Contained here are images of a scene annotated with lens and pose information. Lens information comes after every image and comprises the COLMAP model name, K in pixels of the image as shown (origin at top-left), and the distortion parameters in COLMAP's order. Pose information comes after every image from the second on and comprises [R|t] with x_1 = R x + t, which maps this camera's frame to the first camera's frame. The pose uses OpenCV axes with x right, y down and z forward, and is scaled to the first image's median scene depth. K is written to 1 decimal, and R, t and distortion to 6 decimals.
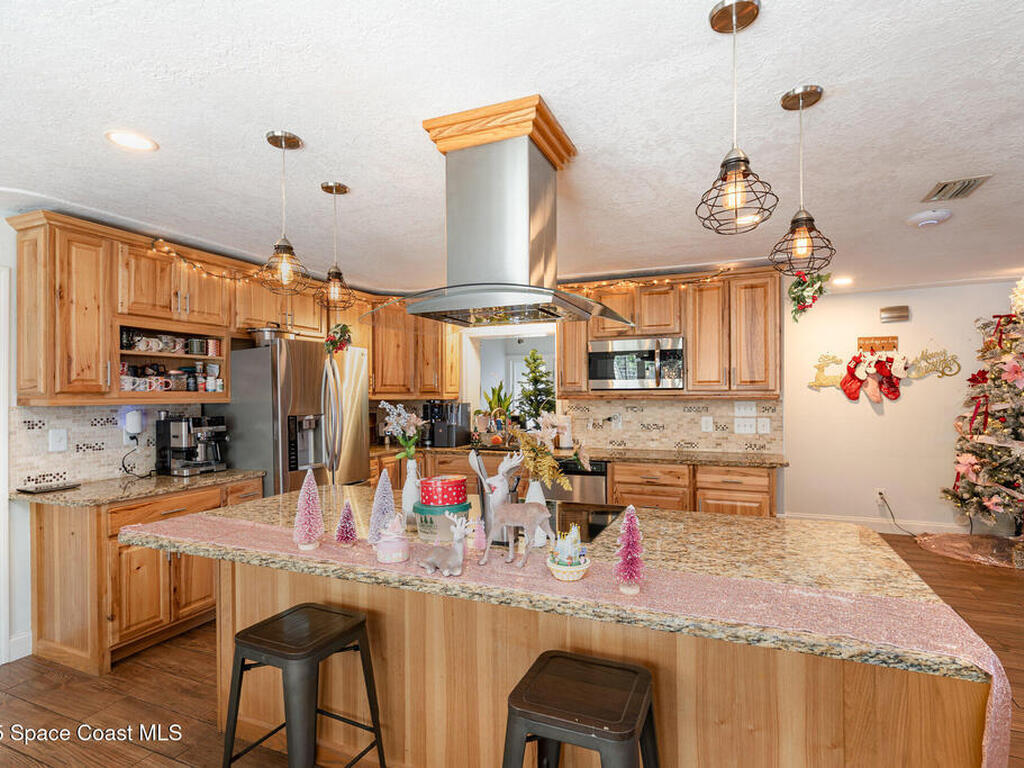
lens RADIAL K [[532.6, 0, 511.2], [0, 532.6, 393.9], [0, 0, 1]] dist [-0.003761, -0.000584]
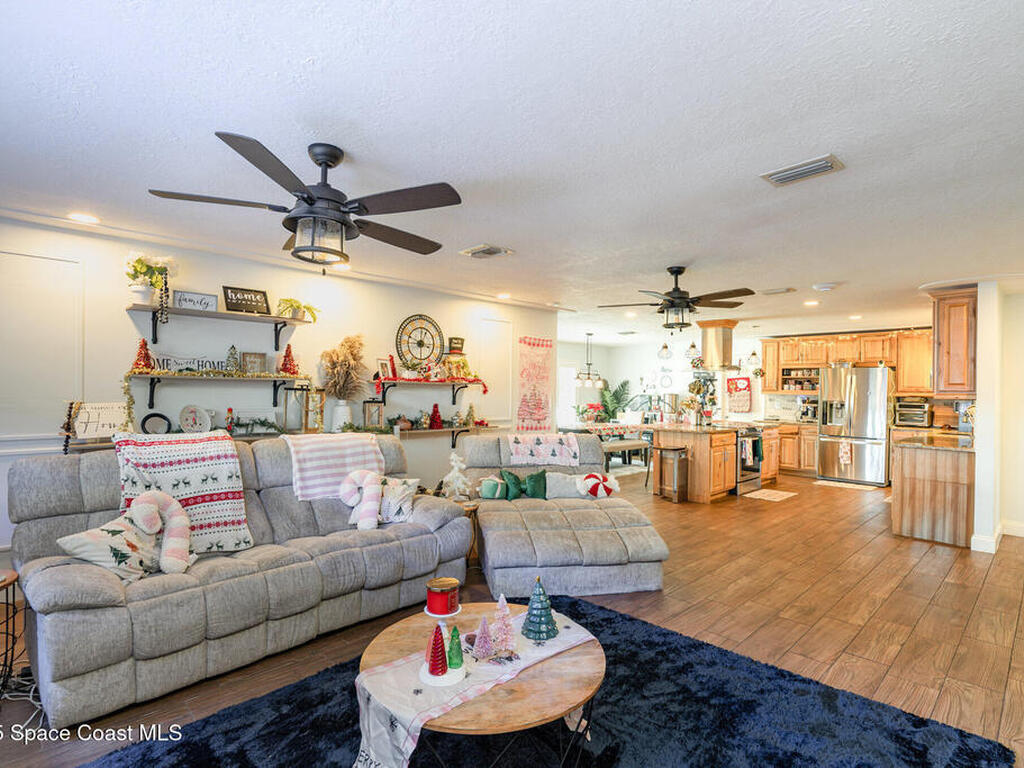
lens RADIAL K [[532.6, 0, 510.4], [0, 532.6, 388.5], [0, 0, 1]] dist [-0.003761, -0.000584]
pose [[-0.378837, 0.005428, -0.925448, 7.209976], [-0.005510, 0.999952, 0.008121, -0.083374], [0.925447, 0.008175, -0.378789, 1.893546]]
